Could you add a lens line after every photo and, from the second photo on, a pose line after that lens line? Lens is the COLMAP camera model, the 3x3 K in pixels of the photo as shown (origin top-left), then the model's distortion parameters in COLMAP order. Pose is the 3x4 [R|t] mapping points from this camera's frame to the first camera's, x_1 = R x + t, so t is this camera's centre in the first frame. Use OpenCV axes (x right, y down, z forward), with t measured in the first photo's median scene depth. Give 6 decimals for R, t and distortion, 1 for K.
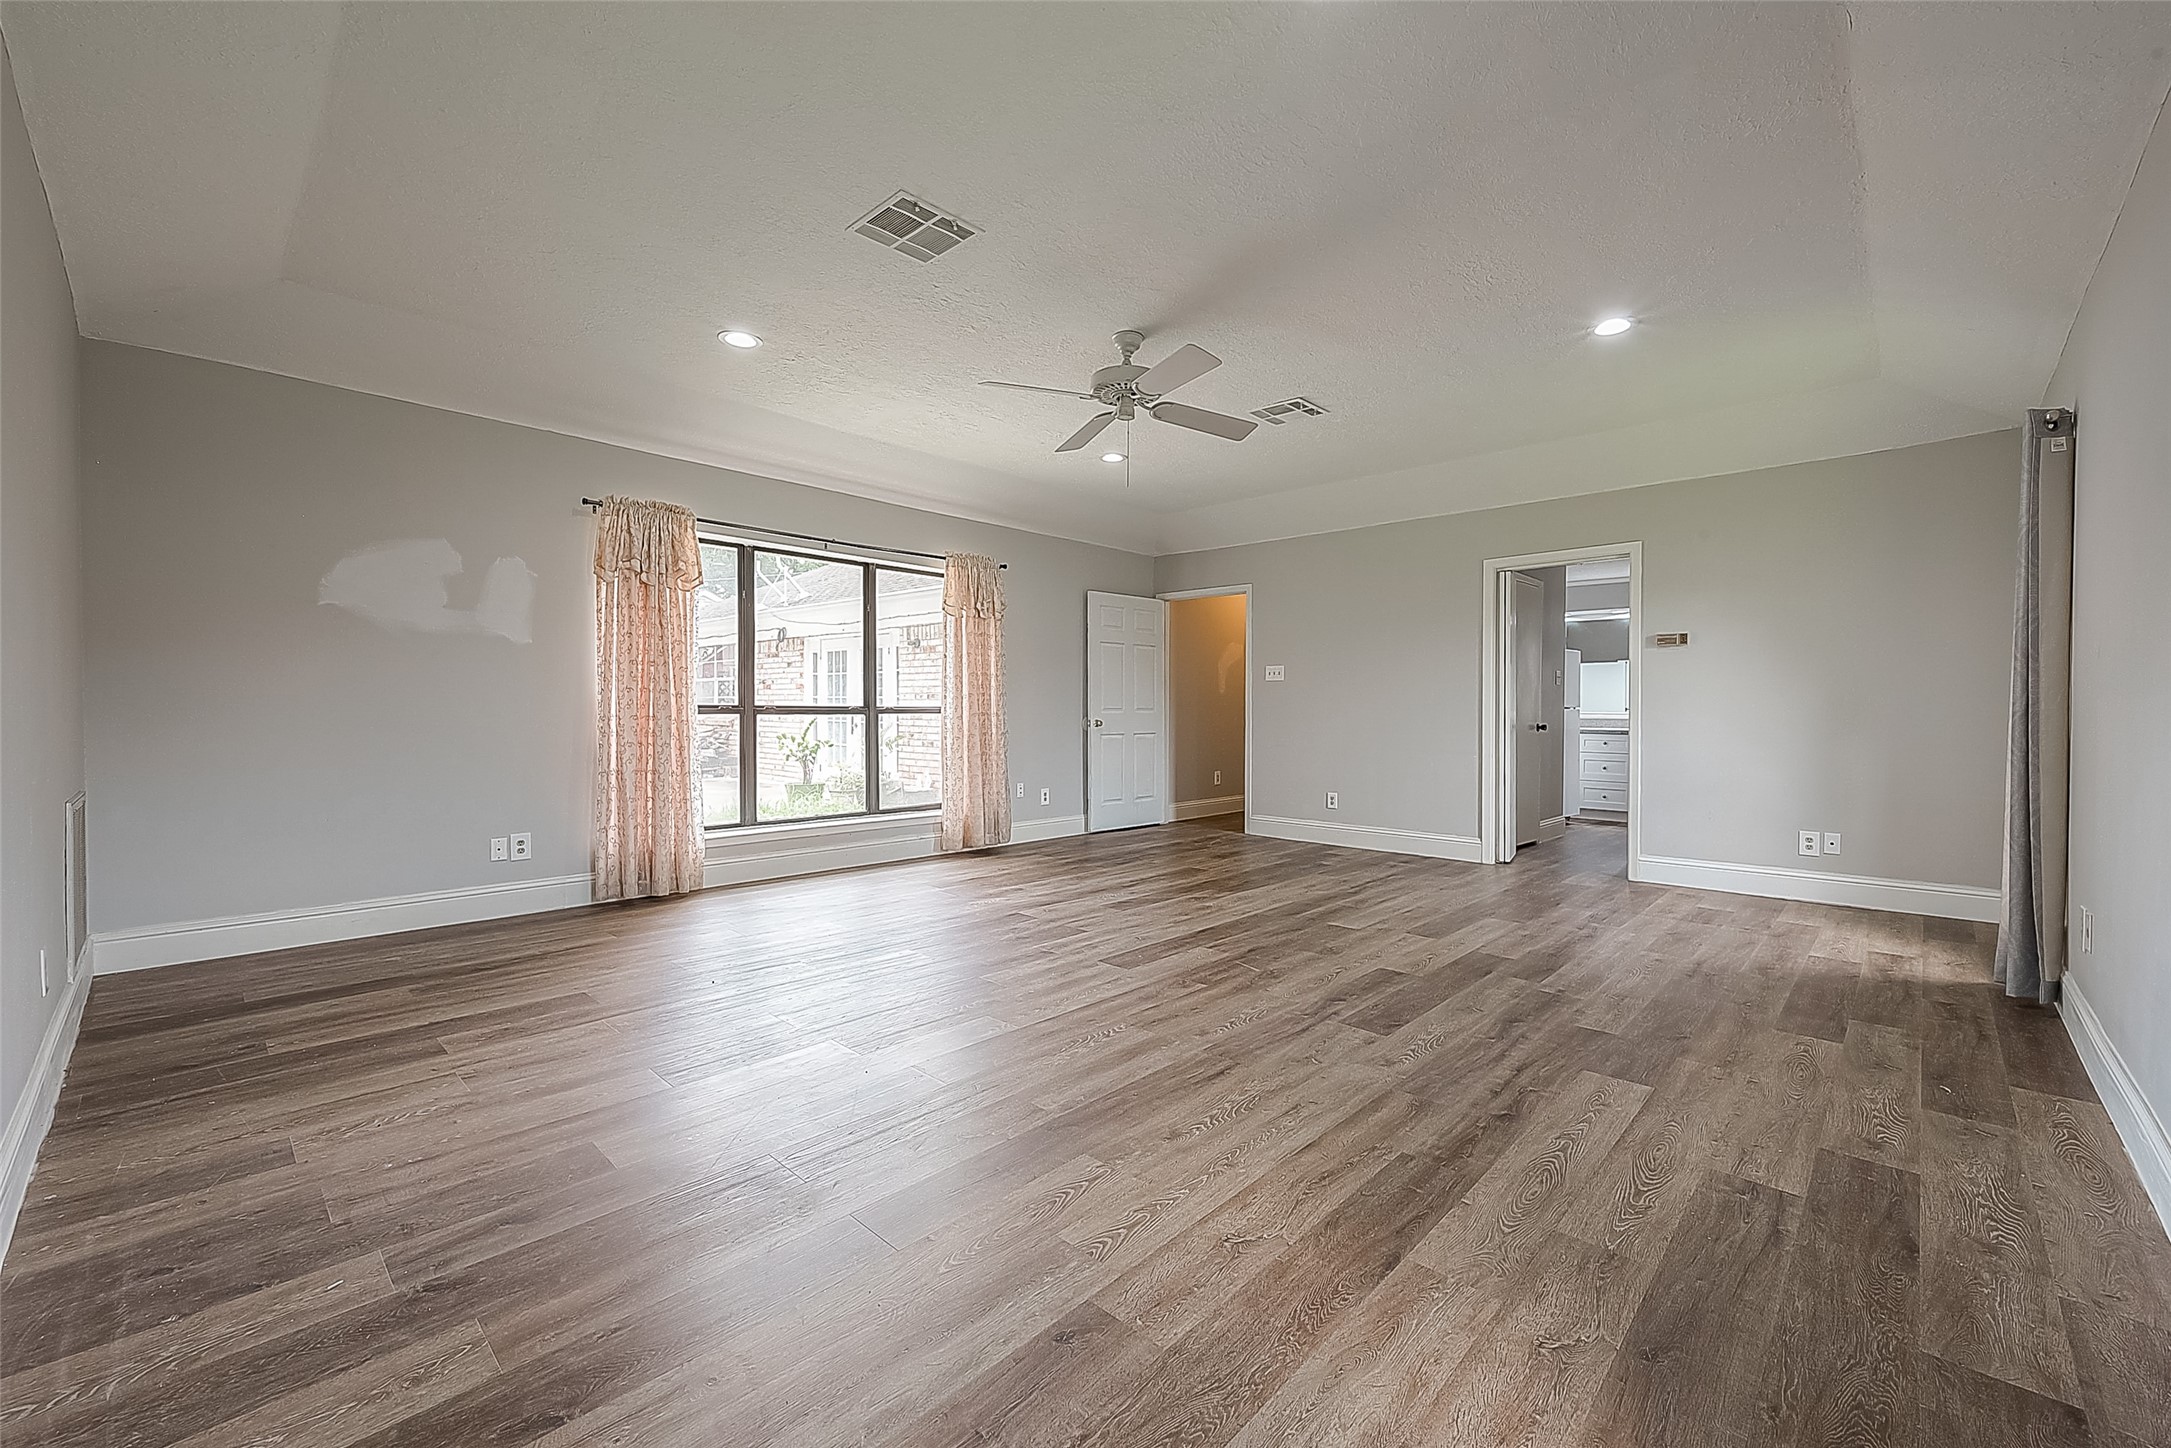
lens RADIAL K [[859.0, 0, 1090.9], [0, 859.0, 719.0], [0, 0, 1]] dist [0.000919, 0.000348]
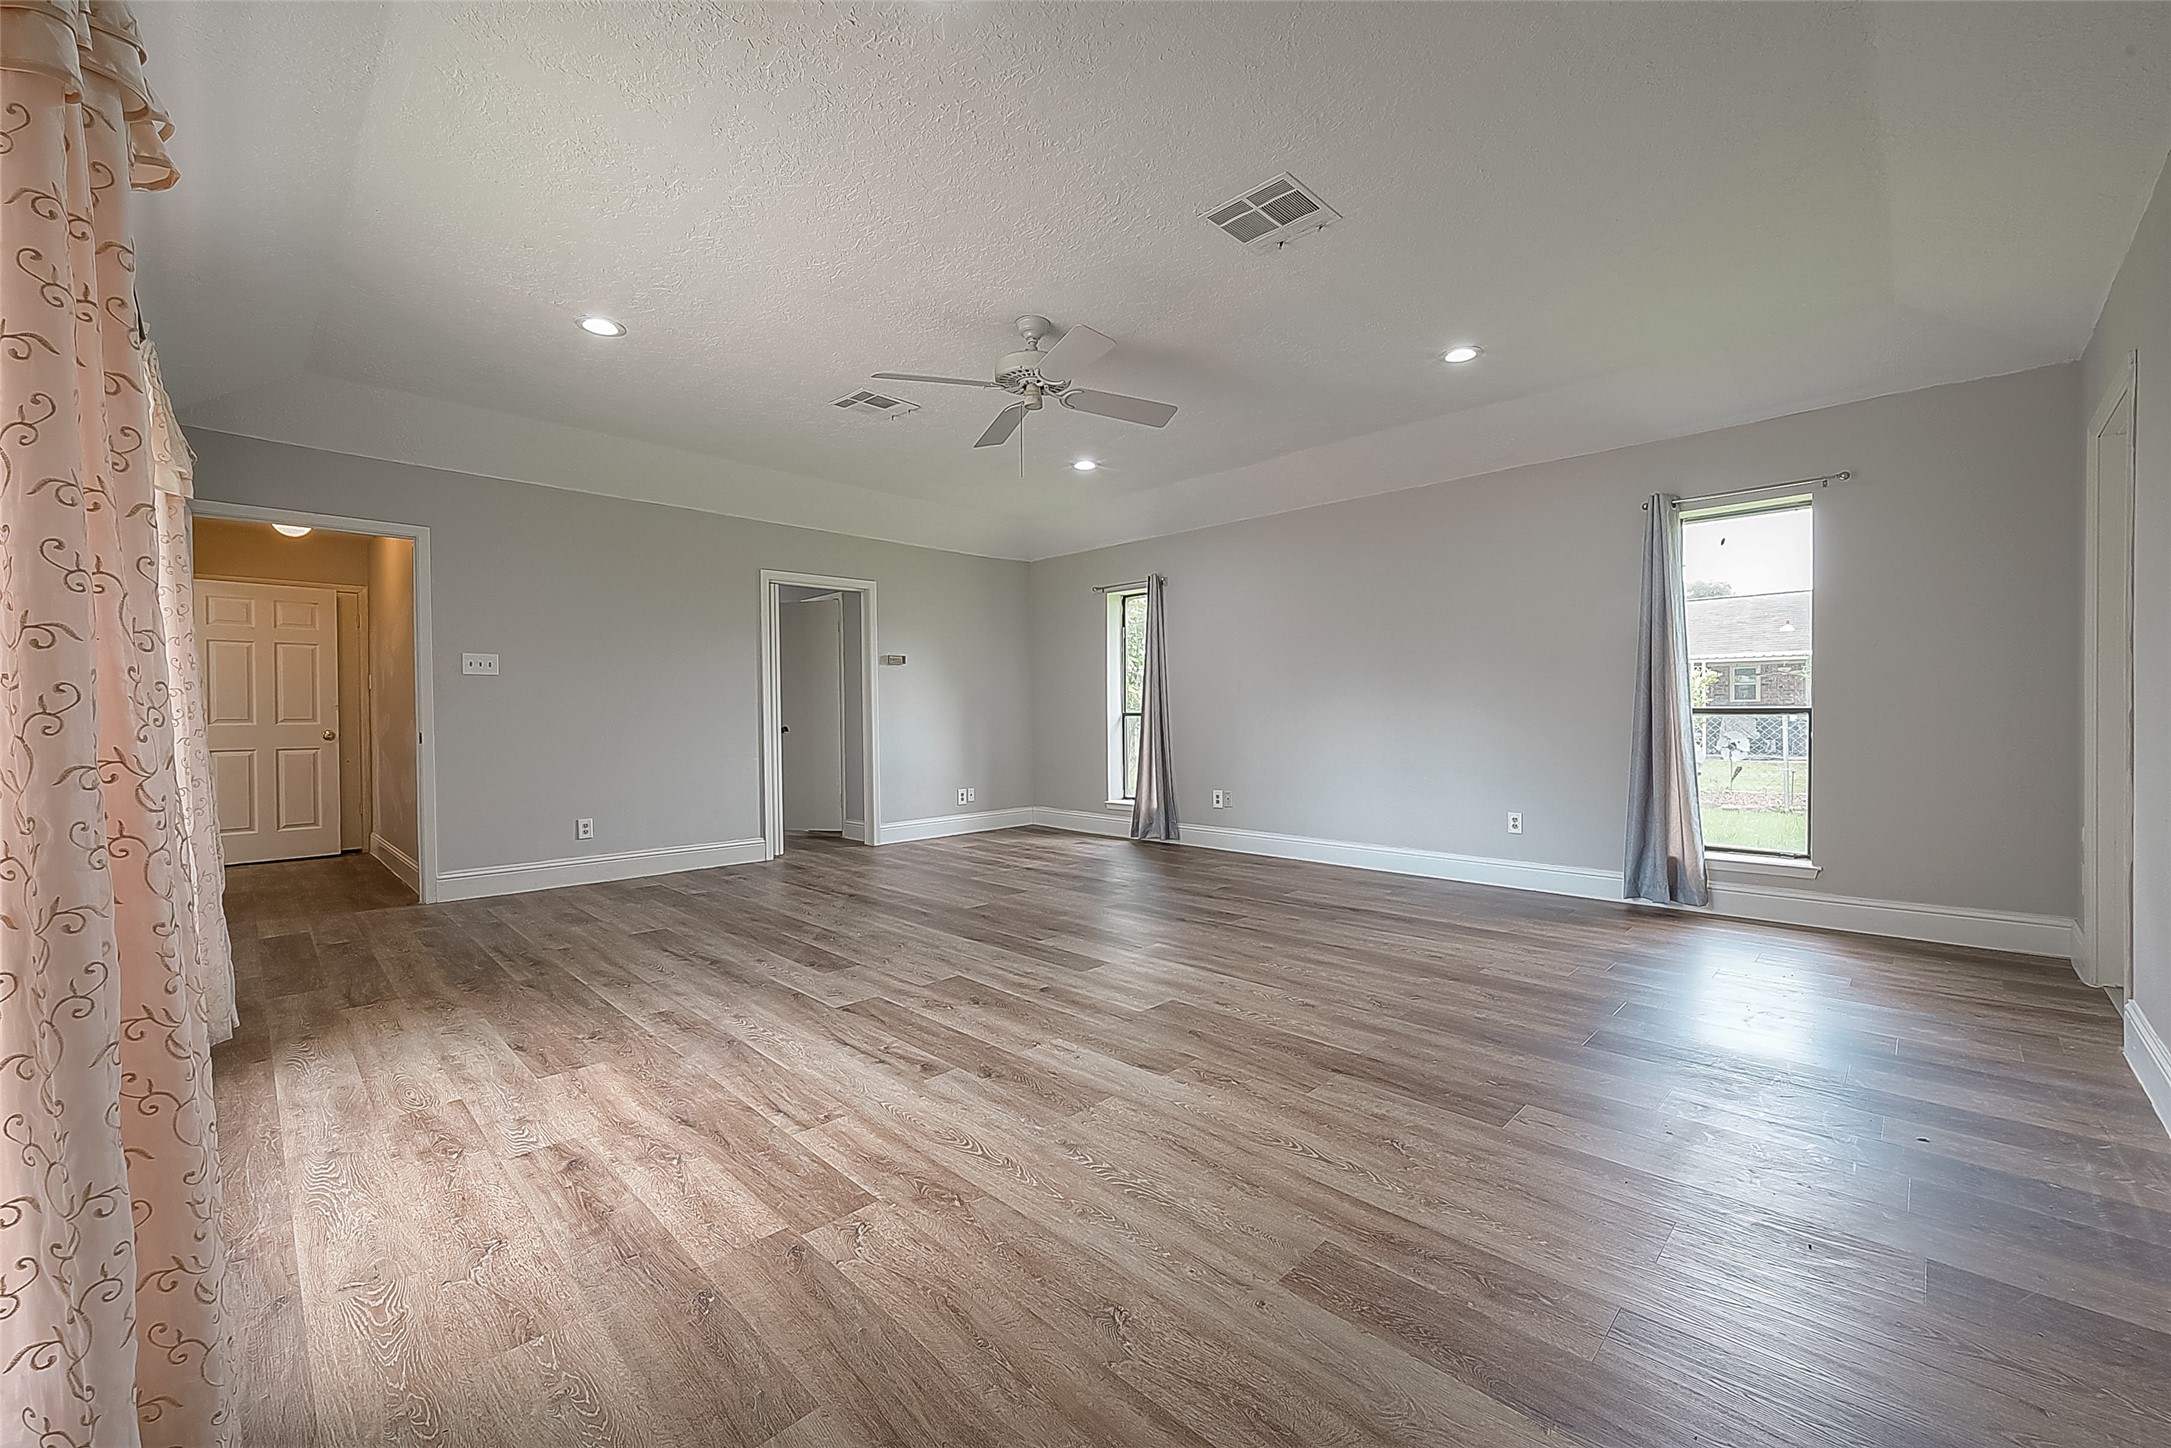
lens RADIAL K [[859.0, 0, 1090.4], [0, 859.0, 718.3], [0, 0, 1]] dist [0.000919, 0.000348]
pose [[0.013981, -0.010910, 0.999843, -0.791313], [0.018467, 0.999773, 0.010651, -0.011574], [-0.999732, 0.018315, 0.014180, 0.804717]]
